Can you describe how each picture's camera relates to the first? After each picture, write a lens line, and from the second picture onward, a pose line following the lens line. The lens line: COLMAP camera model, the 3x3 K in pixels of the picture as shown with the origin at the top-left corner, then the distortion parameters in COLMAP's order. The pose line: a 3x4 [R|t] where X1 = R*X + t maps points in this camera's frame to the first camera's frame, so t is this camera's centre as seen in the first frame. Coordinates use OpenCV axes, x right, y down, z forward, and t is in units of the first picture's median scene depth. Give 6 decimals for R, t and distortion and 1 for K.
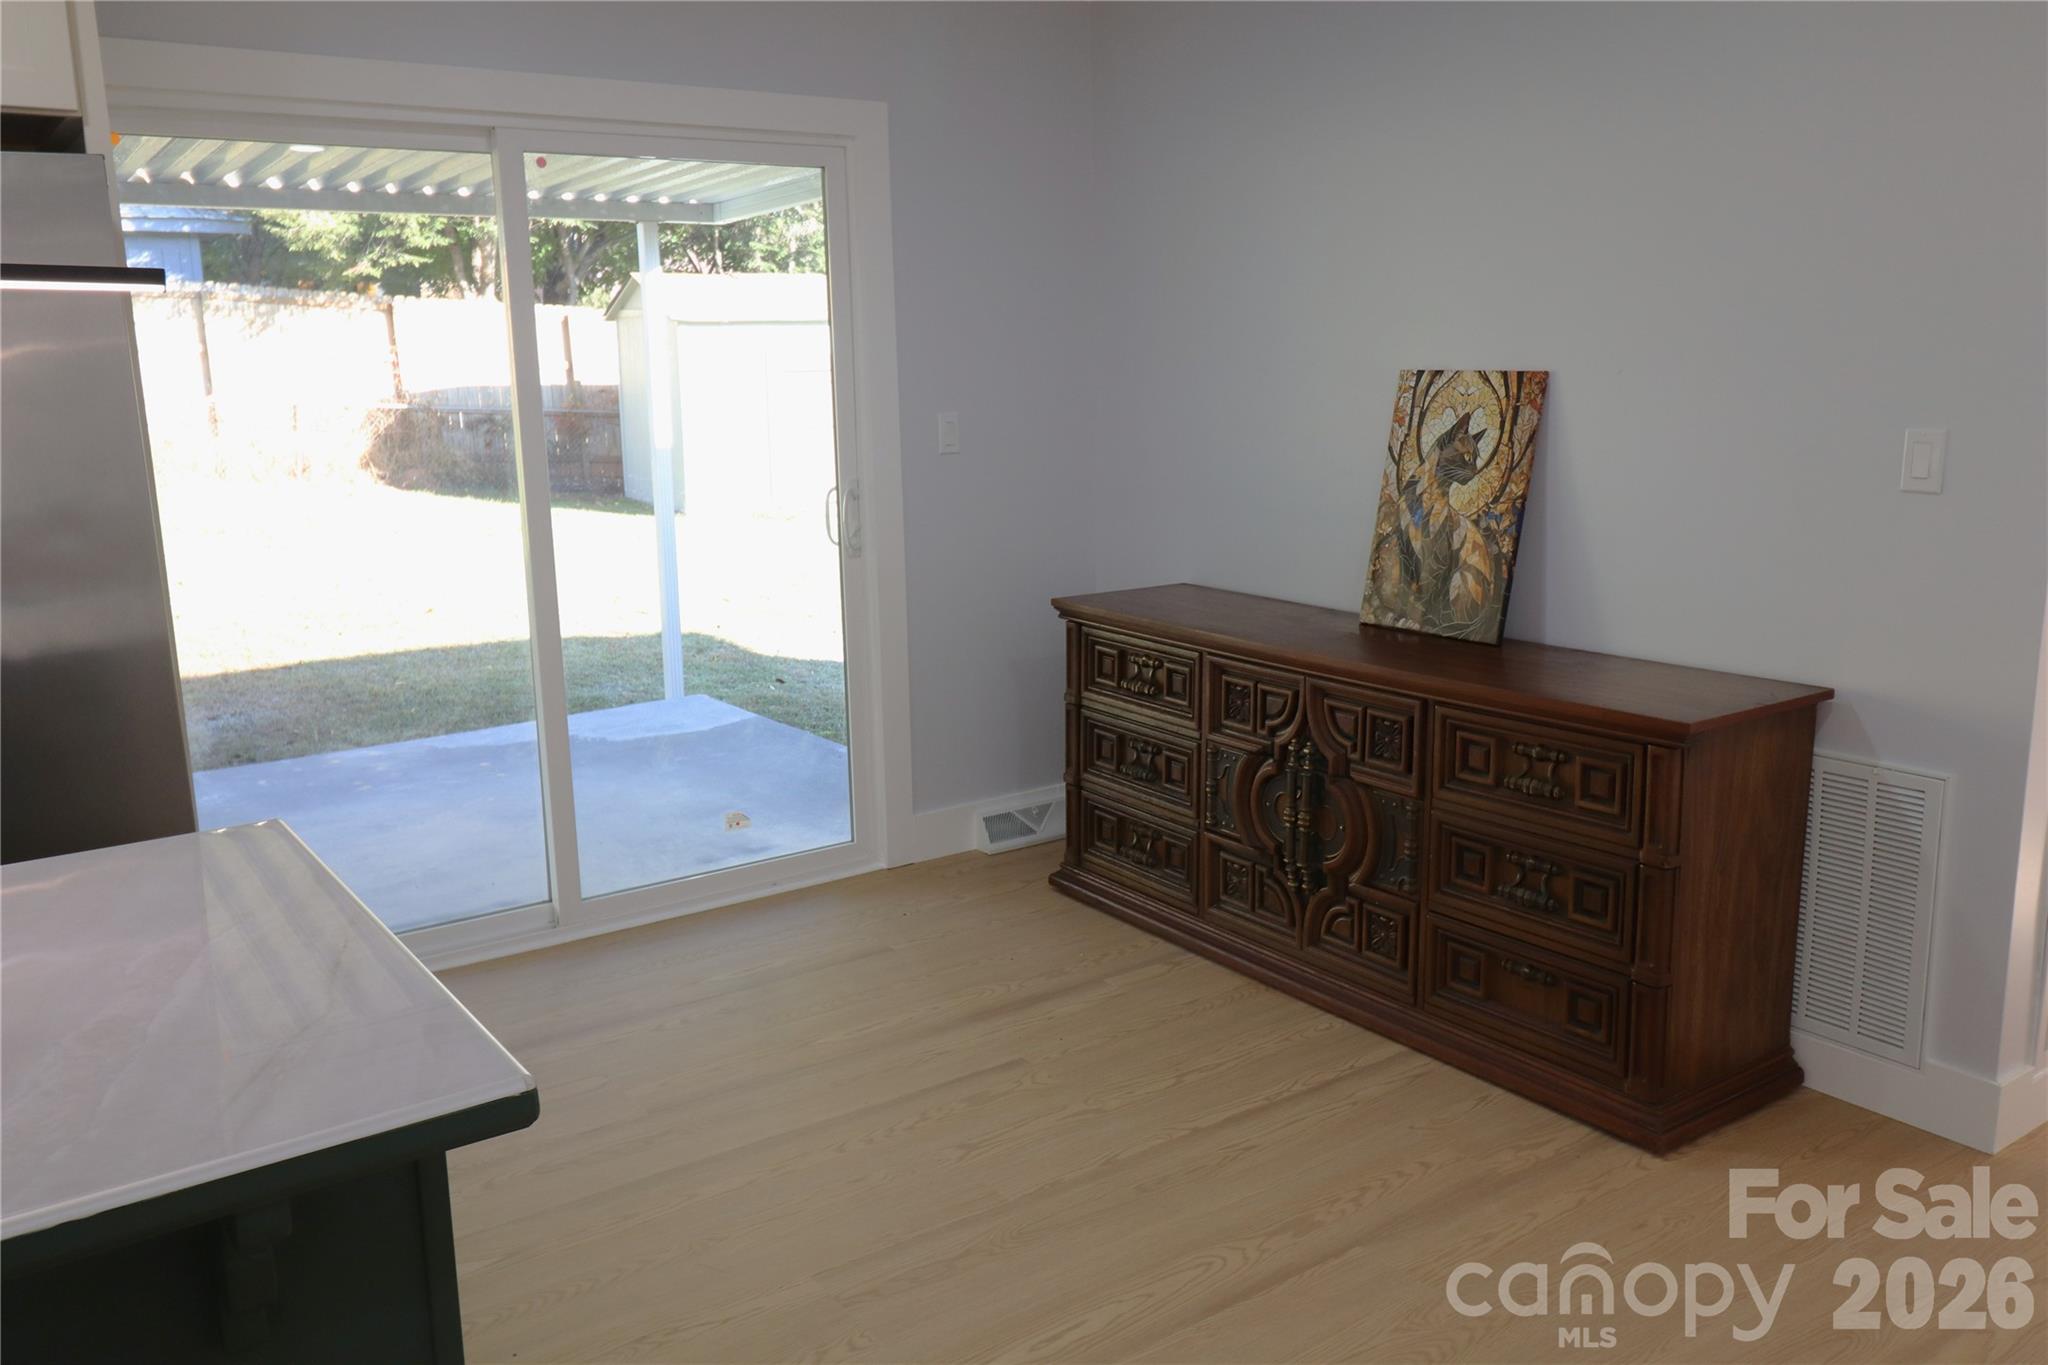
lens RADIAL K [[1570.2, 0, 990.4], [0, 1570.2, 679.1], [0, 0, 1]] dist [-0.008276, -0.004838]
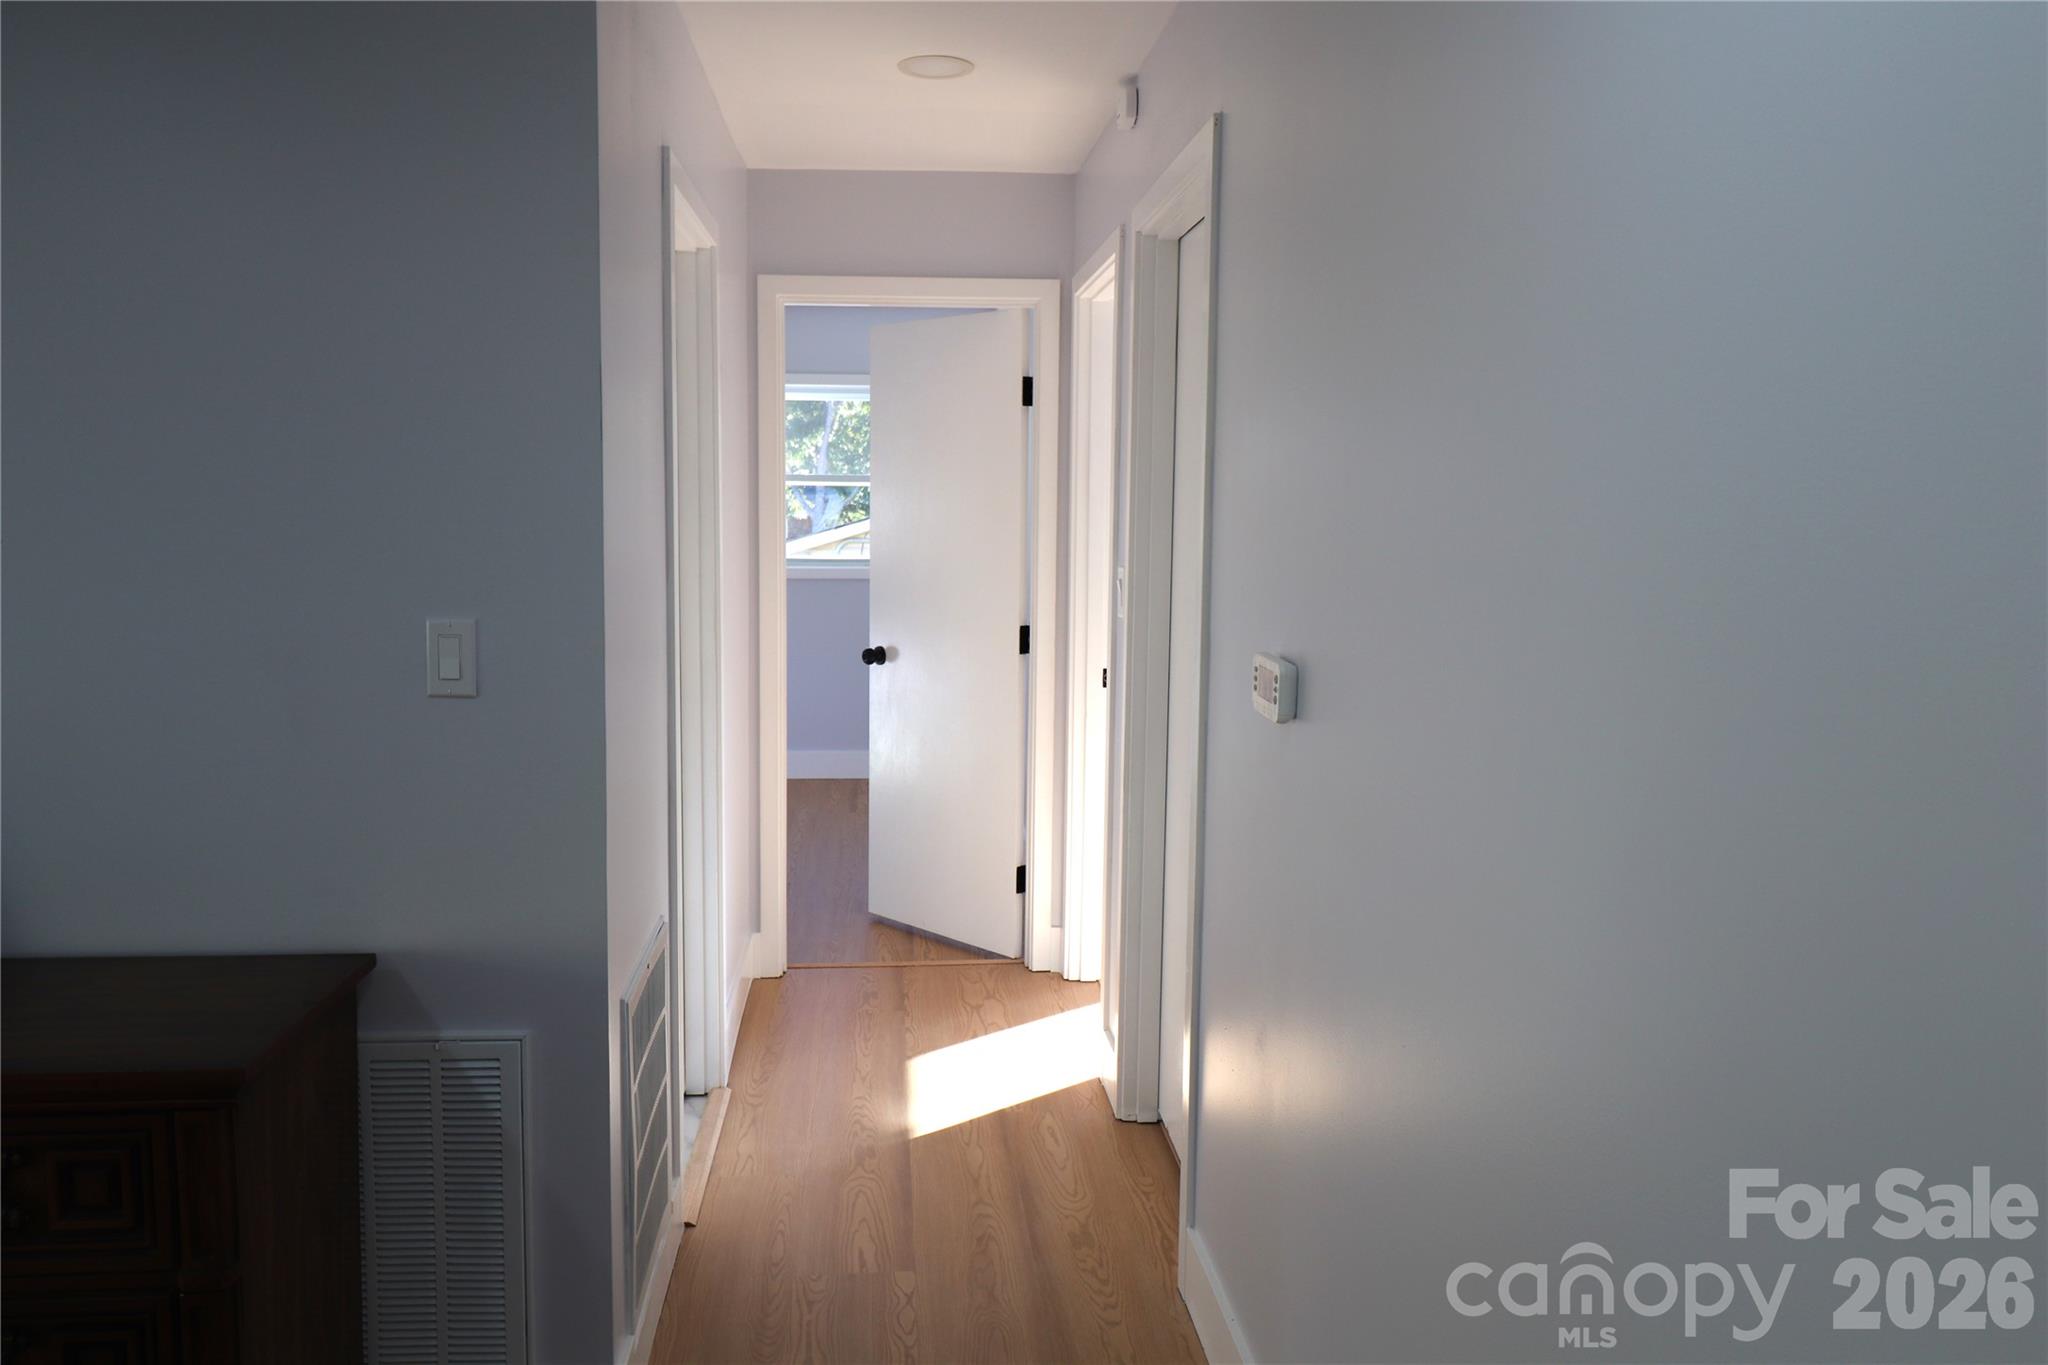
lens RADIAL K [[1589.8, 0, 997.2], [0, 1589.8, 662.1], [0, 0, 1]] dist [0.003383, 0.003361]
pose [[0.513510, -0.064809, 0.855633, 0.036062], [0.143136, 0.989642, -0.010944, -0.085007], [-0.846061, 0.128092, 0.517468, 0.324397]]
